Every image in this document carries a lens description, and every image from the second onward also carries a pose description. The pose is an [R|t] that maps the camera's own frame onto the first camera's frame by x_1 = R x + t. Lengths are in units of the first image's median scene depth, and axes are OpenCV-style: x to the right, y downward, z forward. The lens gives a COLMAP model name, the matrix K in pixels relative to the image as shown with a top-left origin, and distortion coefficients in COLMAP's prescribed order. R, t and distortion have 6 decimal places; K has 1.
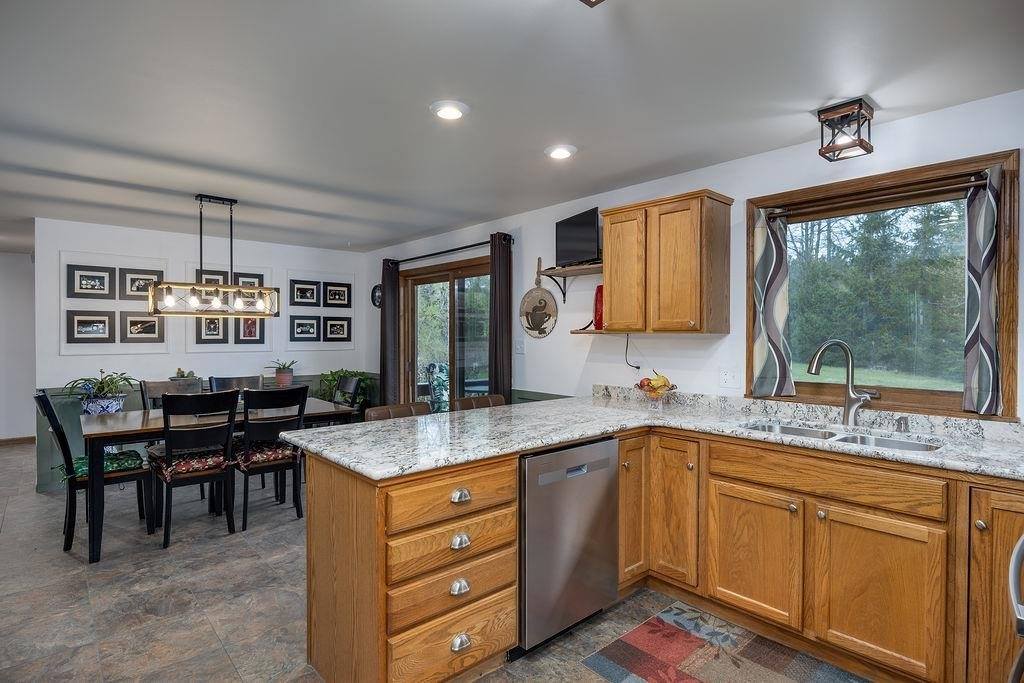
lens RADIAL K [[529.1, 0, 510.2], [0, 529.1, 337.7], [0, 0, 1]] dist [-0.004211, -0.000991]
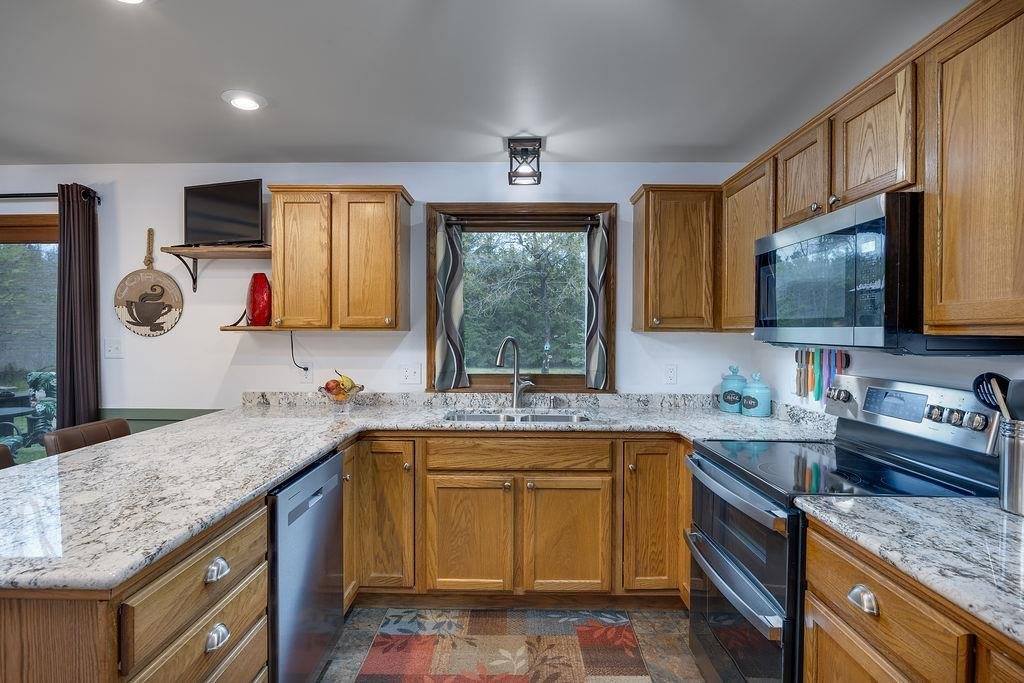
lens RADIAL K [[529.1, 0, 510.2], [0, 529.1, 337.7], [0, 0, 1]] dist [-0.004211, -0.000991]
pose [[0.675853, -0.008503, 0.736988, -0.174519], [0.003404, 0.999959, 0.008416, -0.002242], [-0.737029, -0.003179, 0.675854, 0.136567]]
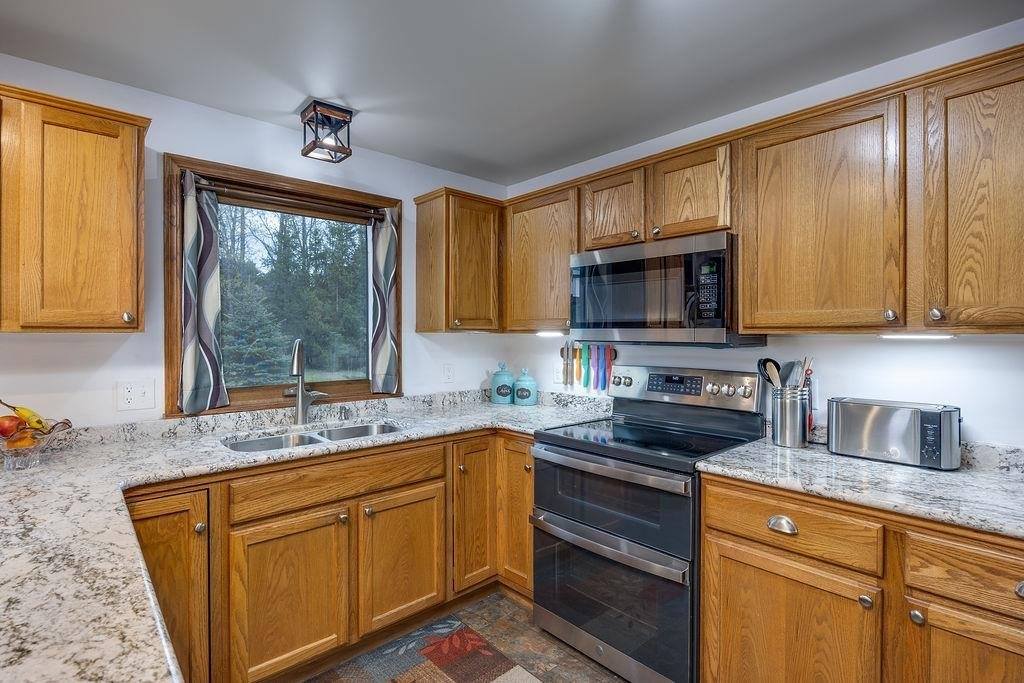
lens RADIAL K [[496.0, 0, 513.1], [0, 496.0, 336.7], [0, 0, 1]] dist [-0.003833, -0.000367]
pose [[-0.007448, -0.008817, 0.999933, -0.206250], [0.007431, 0.999933, 0.008872, -0.003696], [-0.999945, 0.007497, -0.007382, 0.416919]]
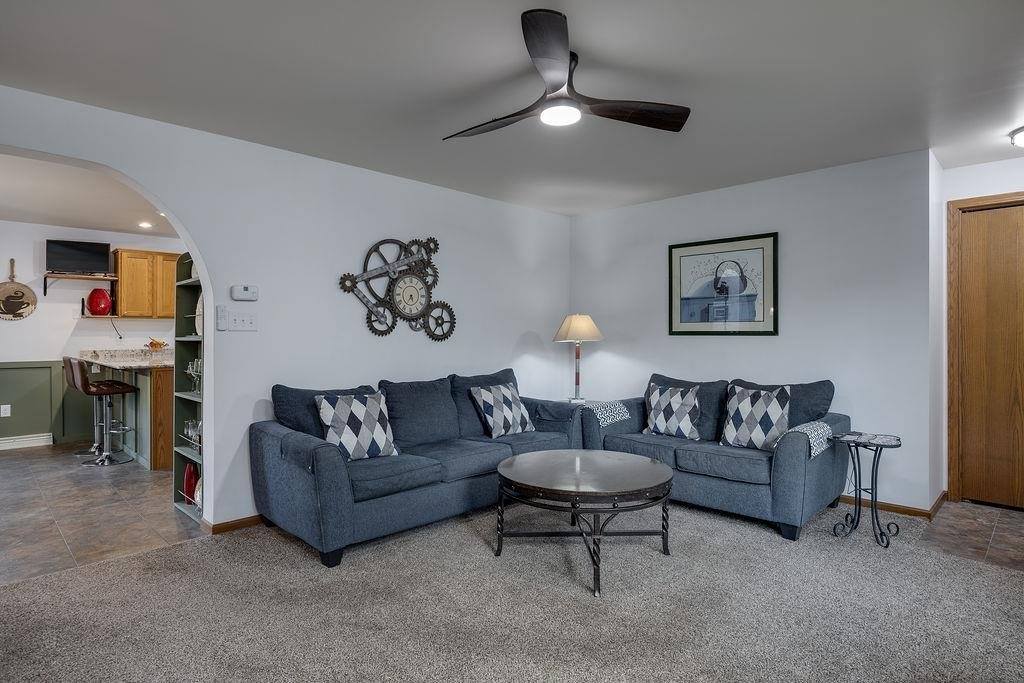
lens RADIAL K [[541.9, 0, 511.5], [0, 541.9, 337.2], [0, 0, 1]] dist [-0.003779, -0.000943]
pose [[-0.058743, -0.011004, 0.998213, -1.548470], [0.005899, 0.999918, 0.011370, 0.039694], [-0.998256, 0.006556, -0.058673, -0.176791]]
